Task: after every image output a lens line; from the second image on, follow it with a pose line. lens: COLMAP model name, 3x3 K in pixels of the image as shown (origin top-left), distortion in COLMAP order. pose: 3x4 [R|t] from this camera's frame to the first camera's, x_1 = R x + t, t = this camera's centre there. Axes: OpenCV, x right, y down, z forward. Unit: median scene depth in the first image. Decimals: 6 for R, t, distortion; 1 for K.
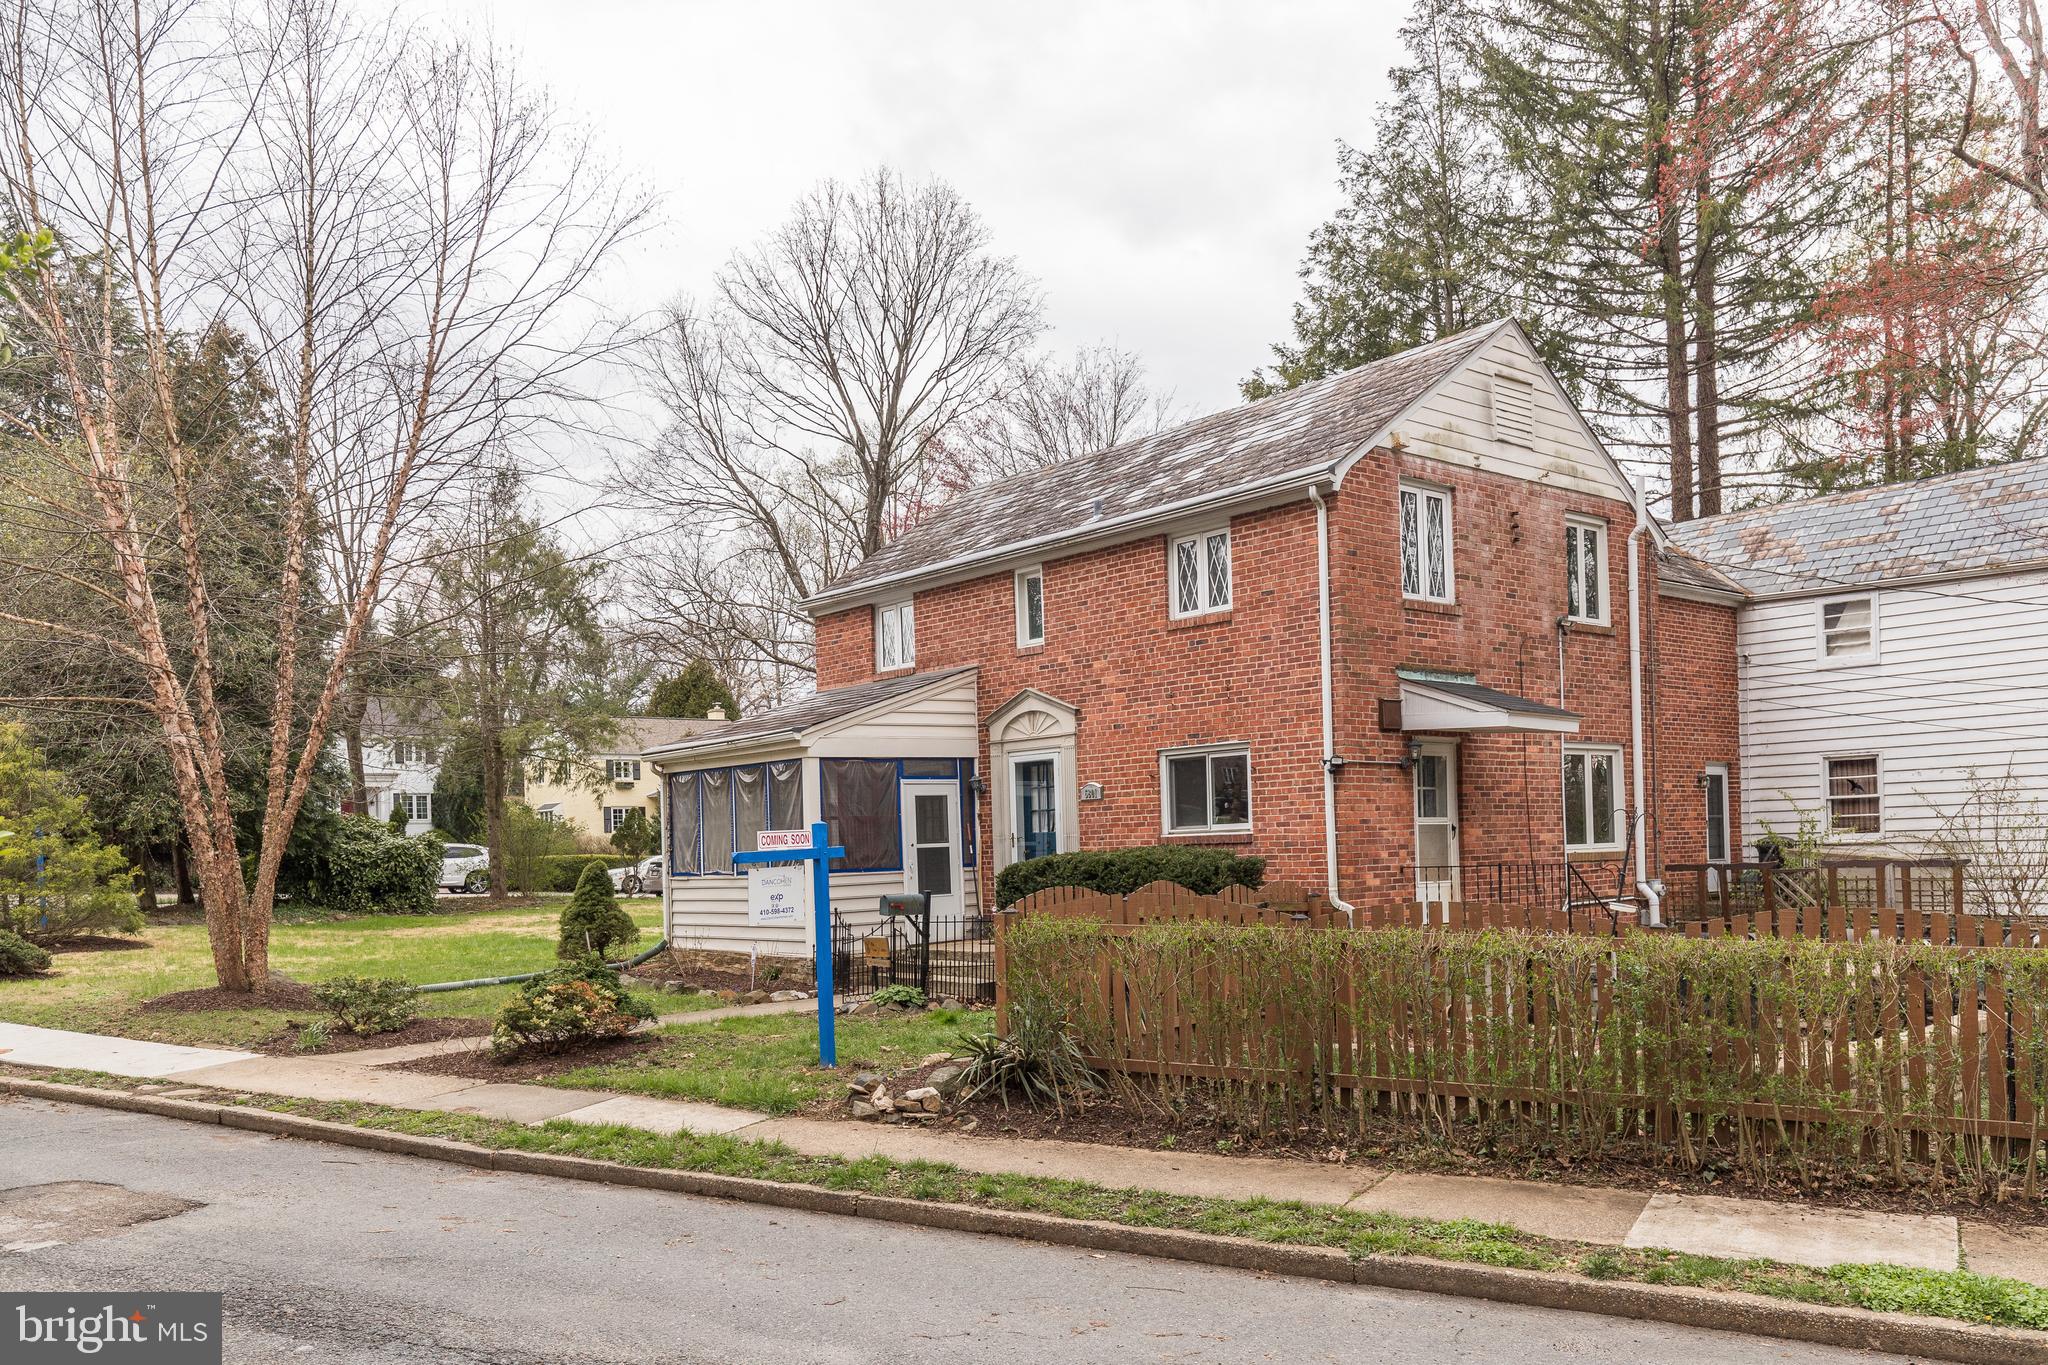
lens RADIAL K [[1618.2, 0, 1008.8], [0, 1618.2, 855.8], [0, 0, 1]] dist [-0.000608, -0.003758]
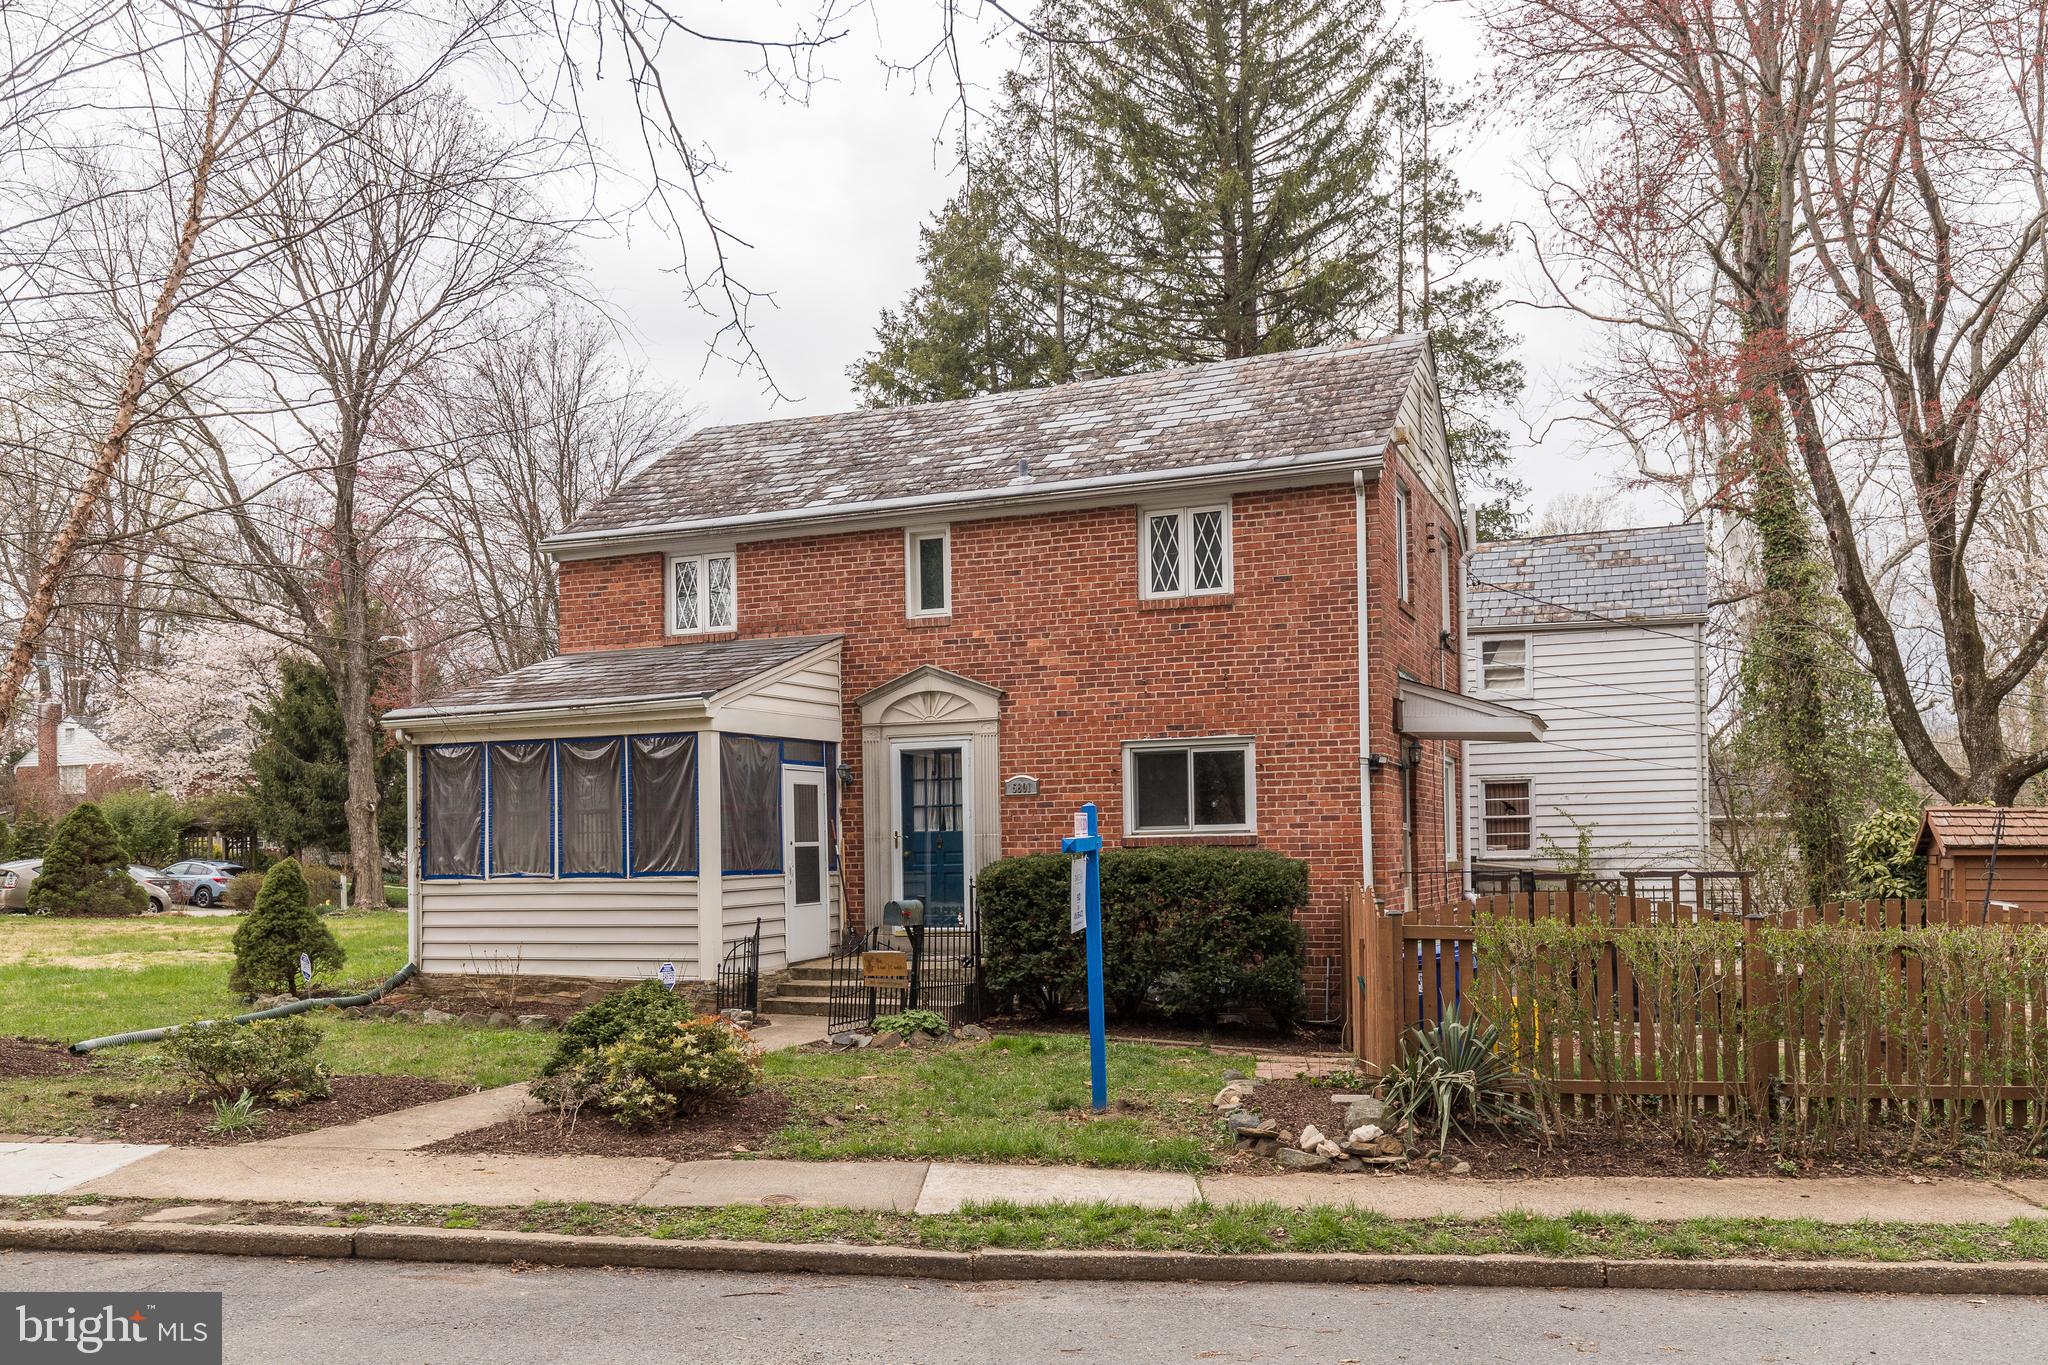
lens RADIAL K [[1618.2, 0, 1015.0], [0, 1618.2, 866.1], [0, 0, 1]] dist [-0.000608, -0.003758]
pose [[0.884043, 0.011574, 0.467263, -0.378409], [-0.008899, 0.999929, -0.007931, 0.011985], [-0.467322, 0.002854, 0.884083, 0.222491]]
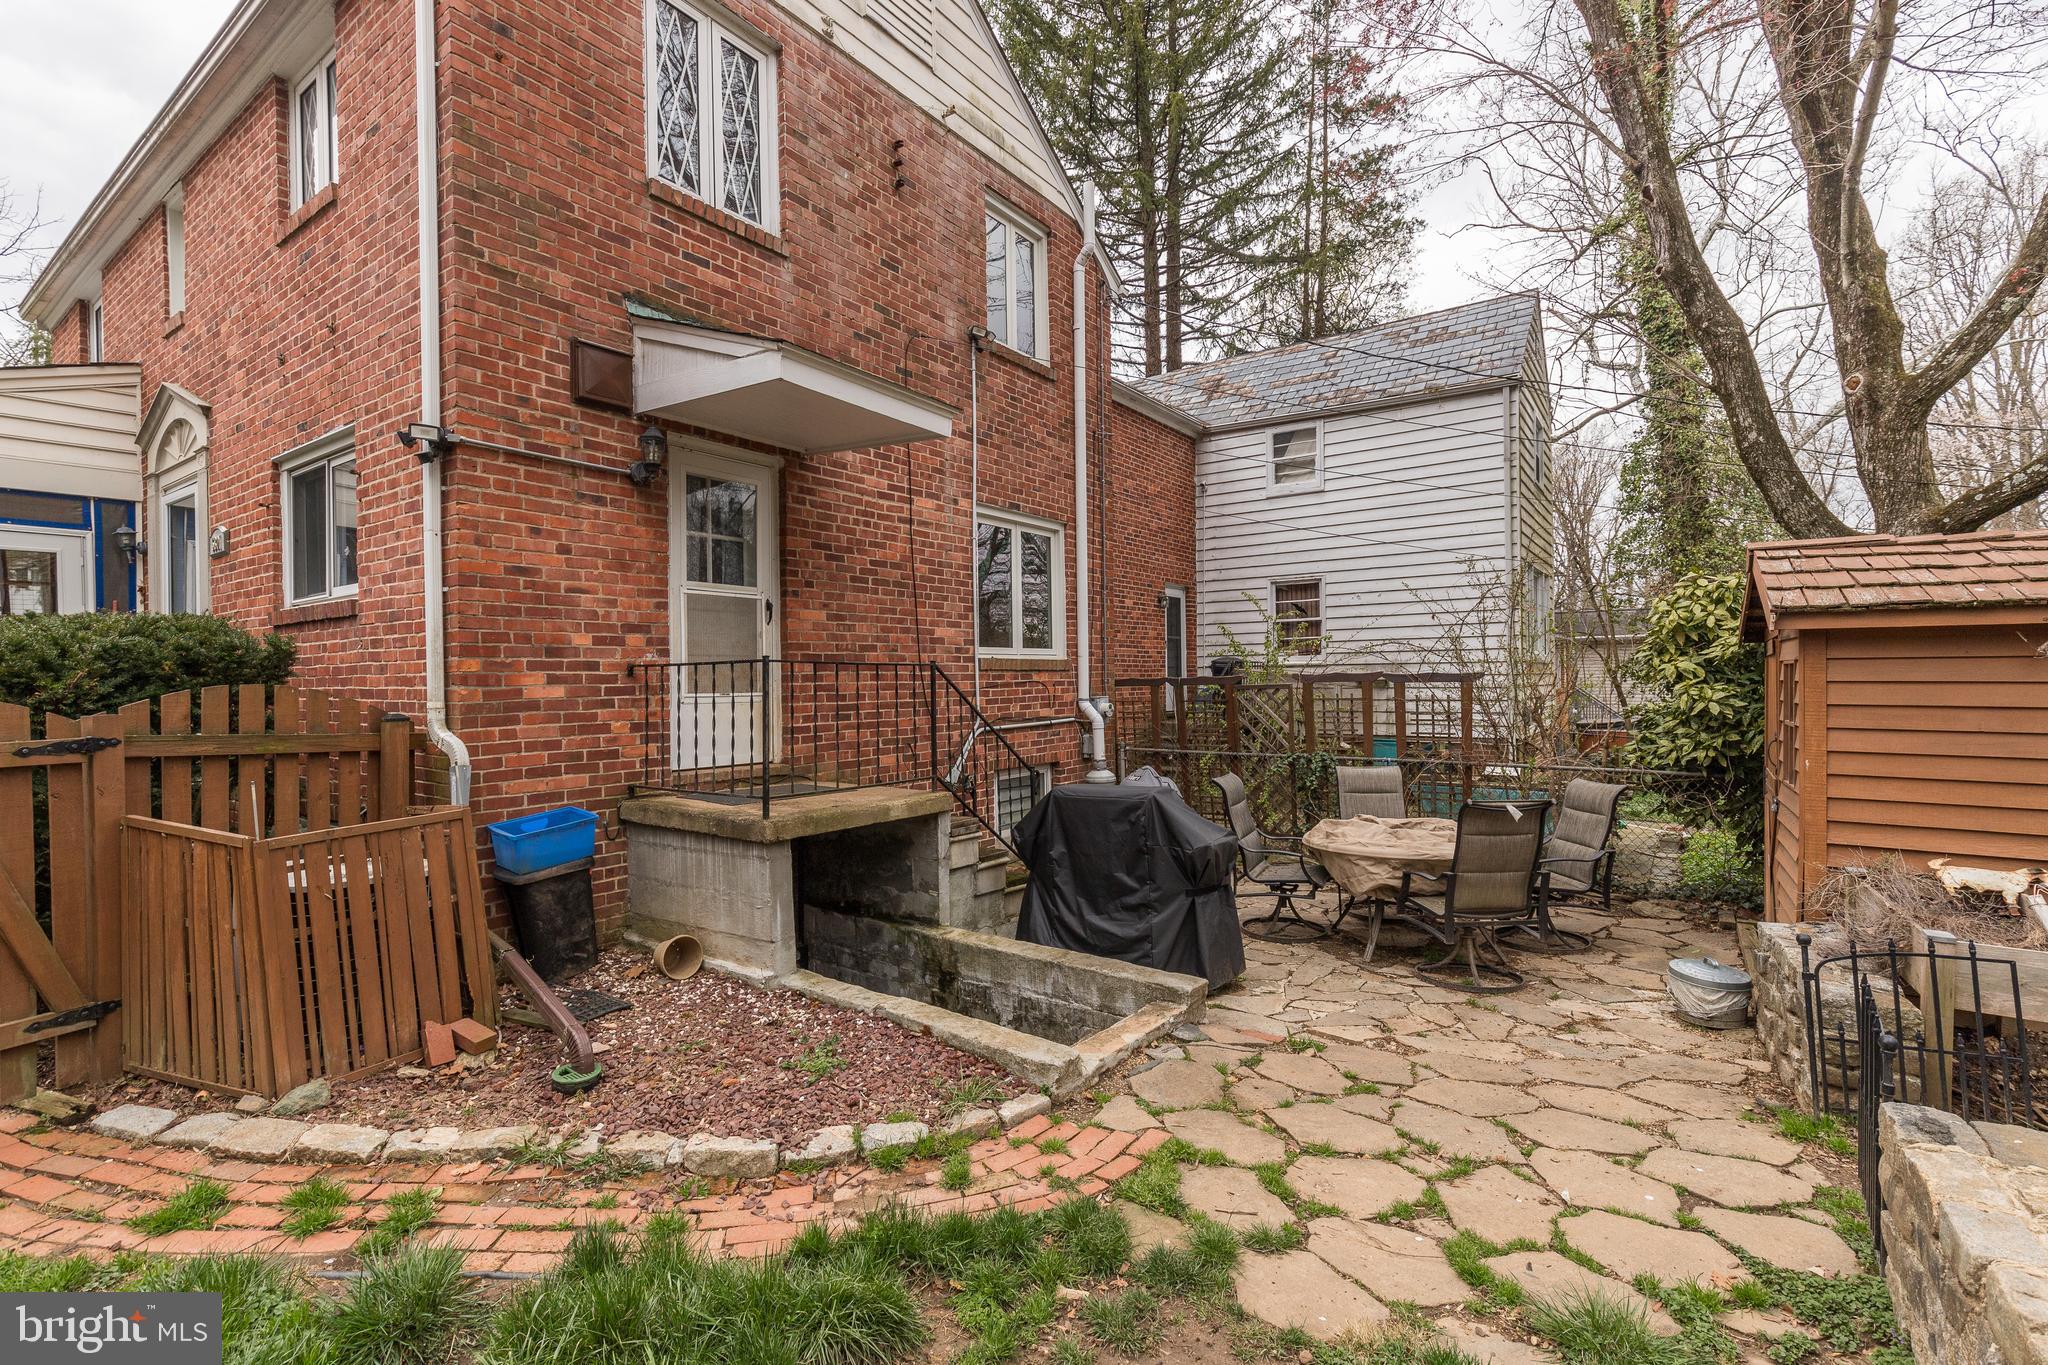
lens RADIAL K [[924.9, 0, 1035.5], [0, 924.9, 690.3], [0, 0, 1]] dist [0.003601, -0.000269]
pose [[0.965961, 0.011831, 0.258418, 0.265357], [-0.012952, 0.999913, 0.002637, 0.011546], [-0.258364, -0.005894, 0.966030, 0.601568]]
